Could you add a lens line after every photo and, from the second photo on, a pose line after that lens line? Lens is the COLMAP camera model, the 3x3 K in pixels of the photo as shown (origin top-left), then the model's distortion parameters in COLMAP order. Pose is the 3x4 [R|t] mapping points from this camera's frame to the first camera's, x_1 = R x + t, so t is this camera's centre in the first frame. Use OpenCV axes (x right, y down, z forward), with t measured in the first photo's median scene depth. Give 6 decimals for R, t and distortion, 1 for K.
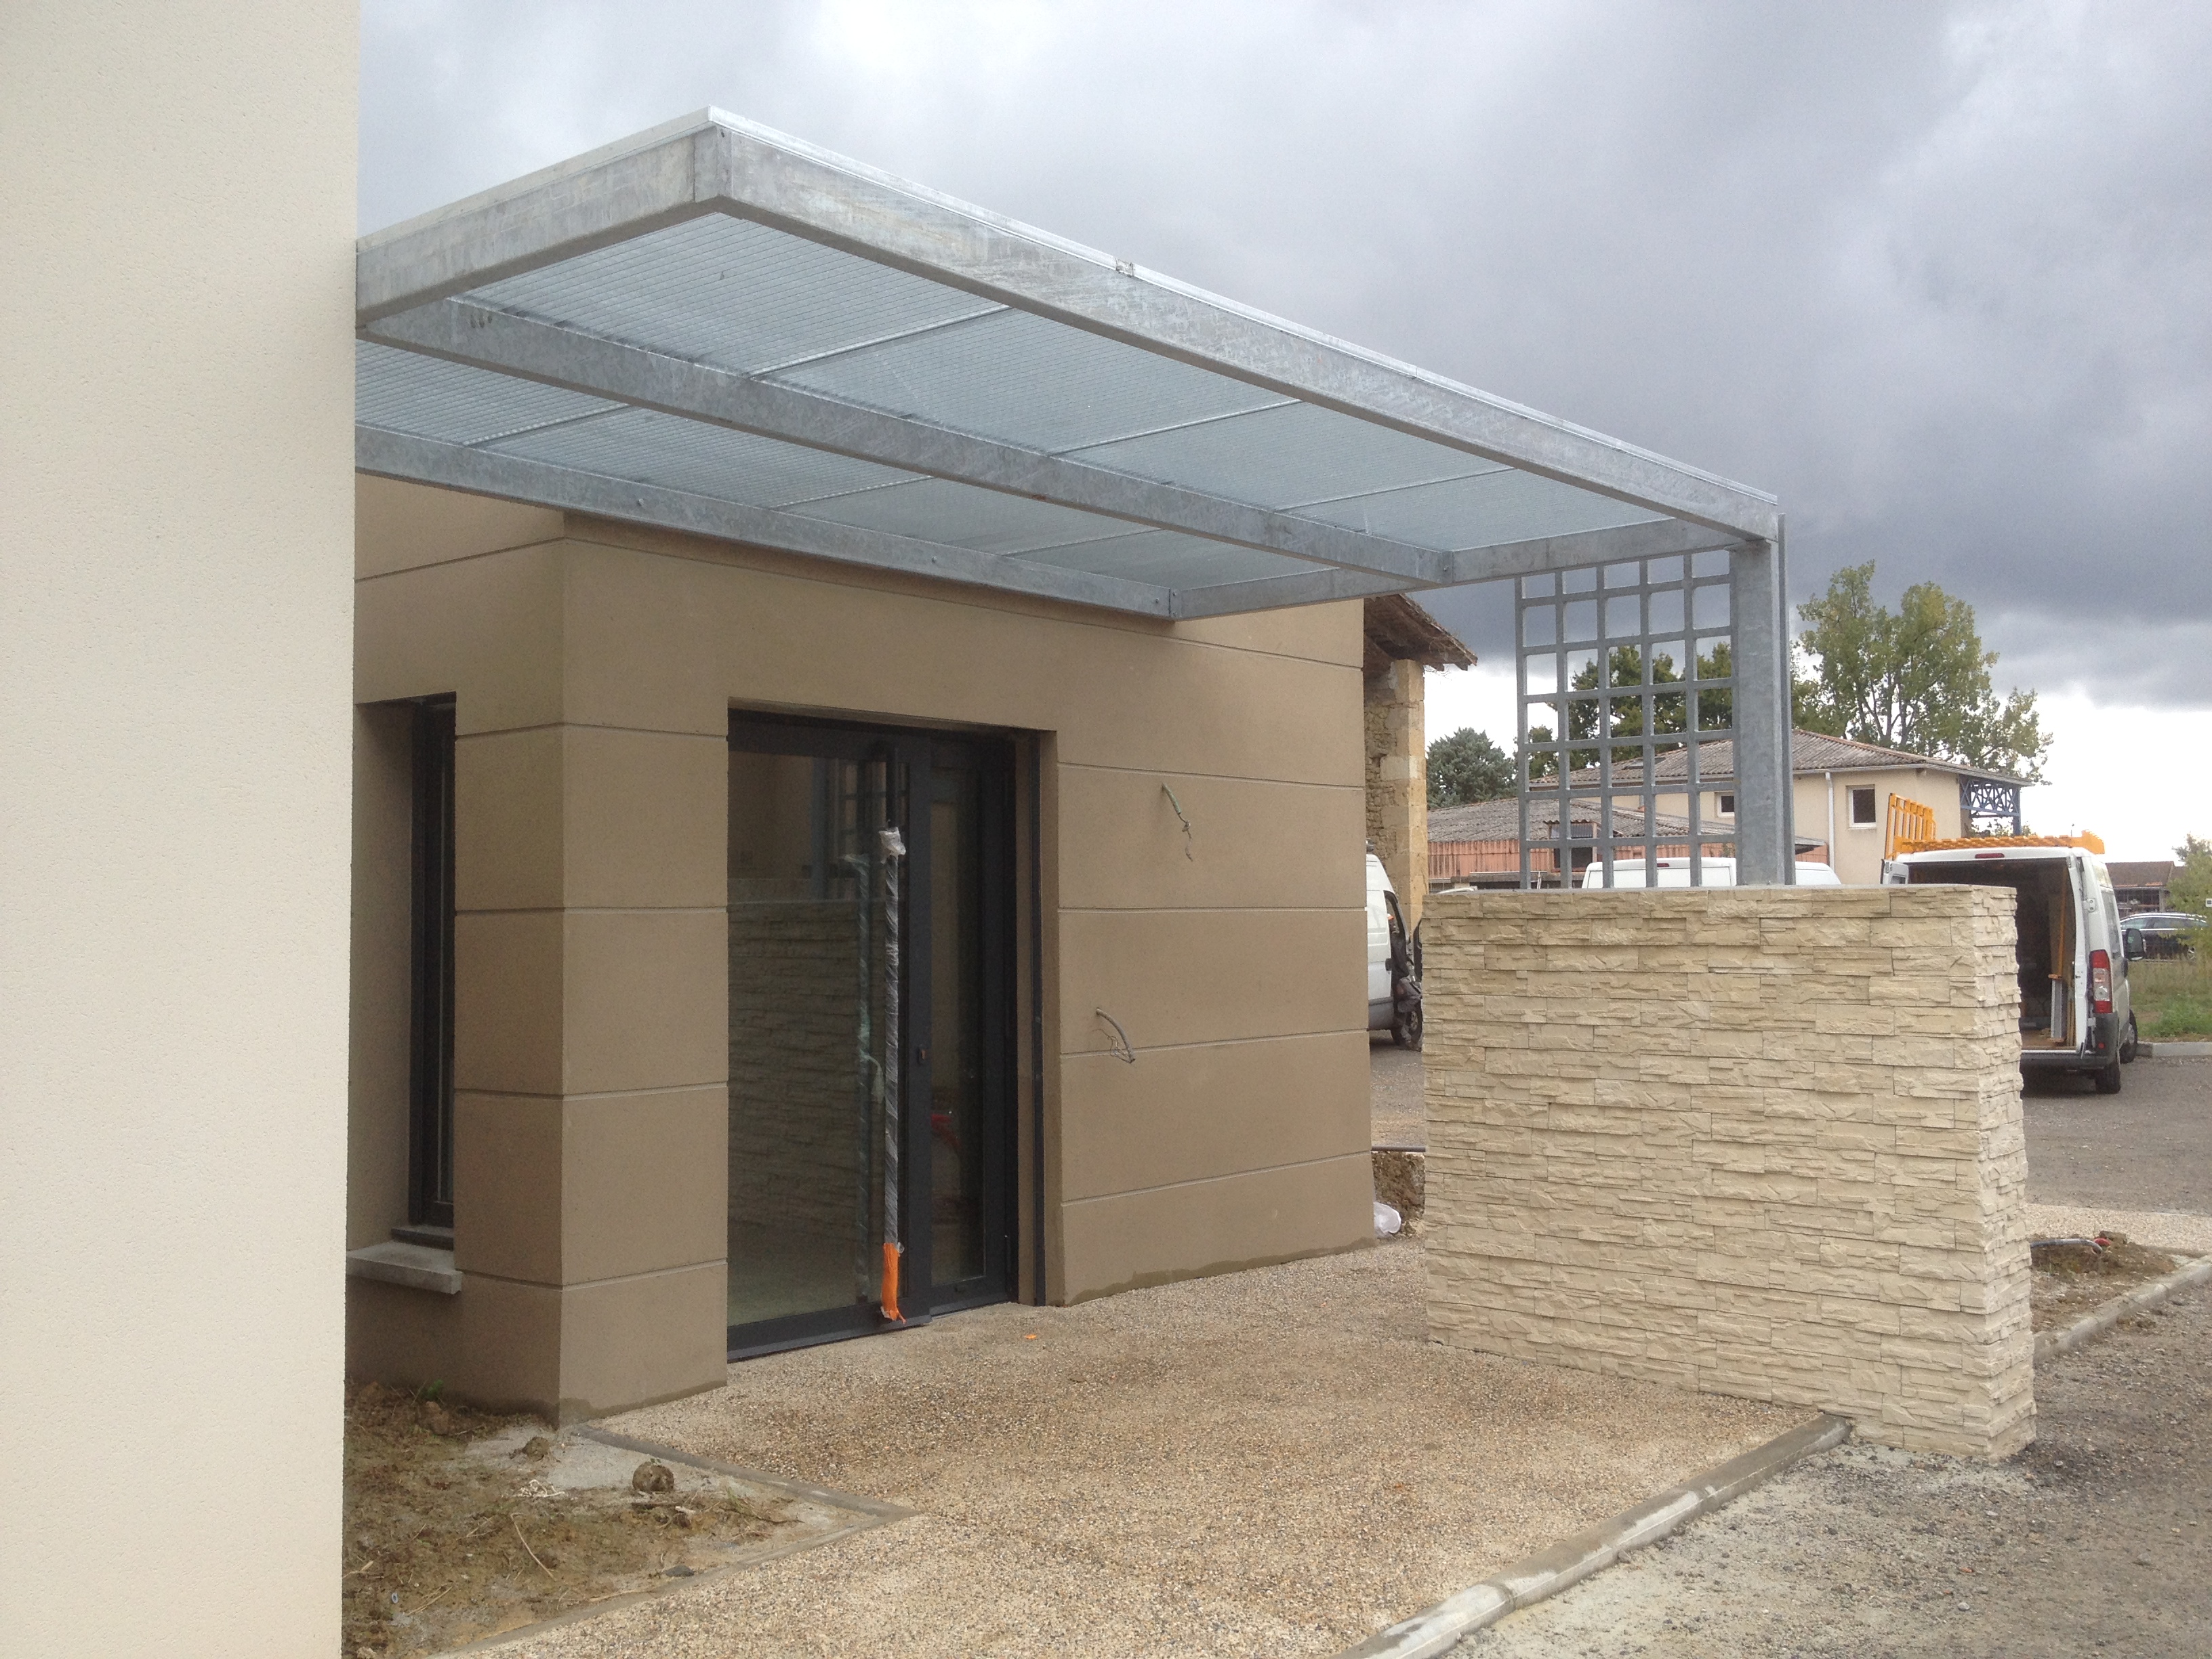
lens RADIAL K [[2070.8, 0, 1106.0], [0, 2070.8, 829.5], [0, 0, 1]] dist [0.155668, -0.349053]
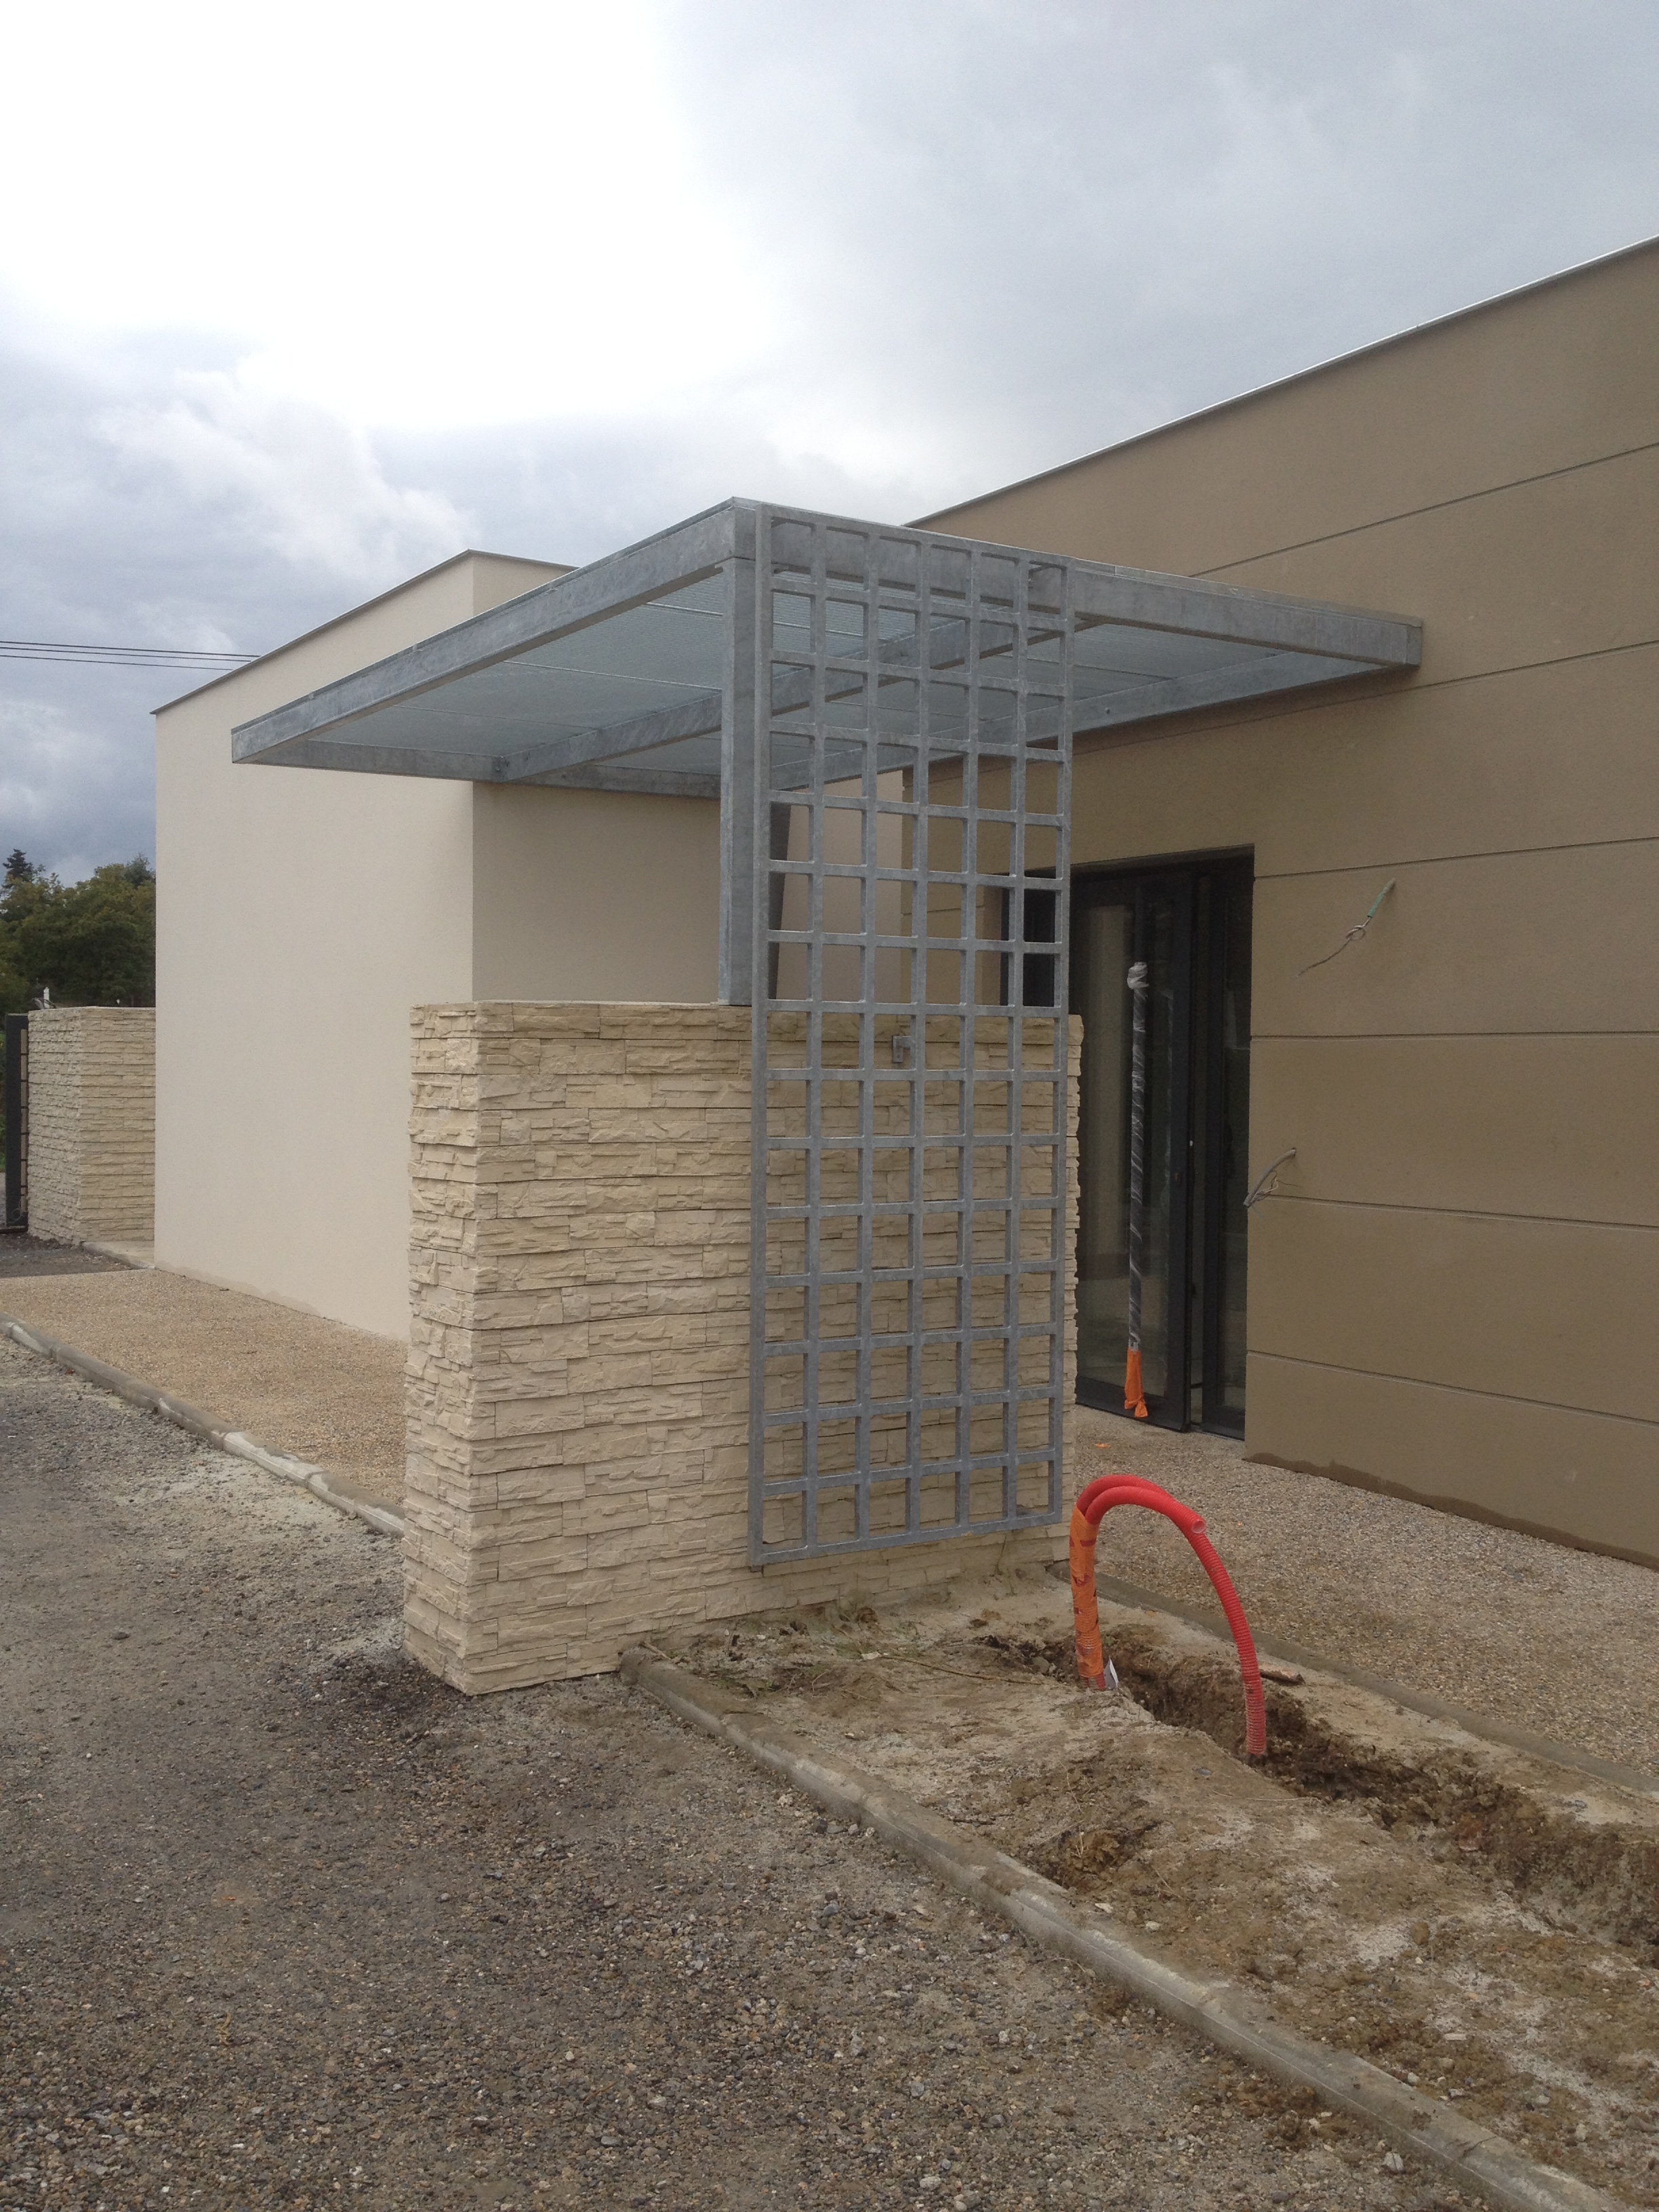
lens RADIAL K [[2070.8, 0, 829.5], [0, 2070.8, 1106.0], [0, 0, 1]] dist [0.155668, -0.349053]
pose [[-0.305952, 0.029887, -0.951578, 0.915227], [0.037196, 0.999119, 0.019421, 0.044375], [0.951320, -0.029453, -0.306794, 1.101924]]
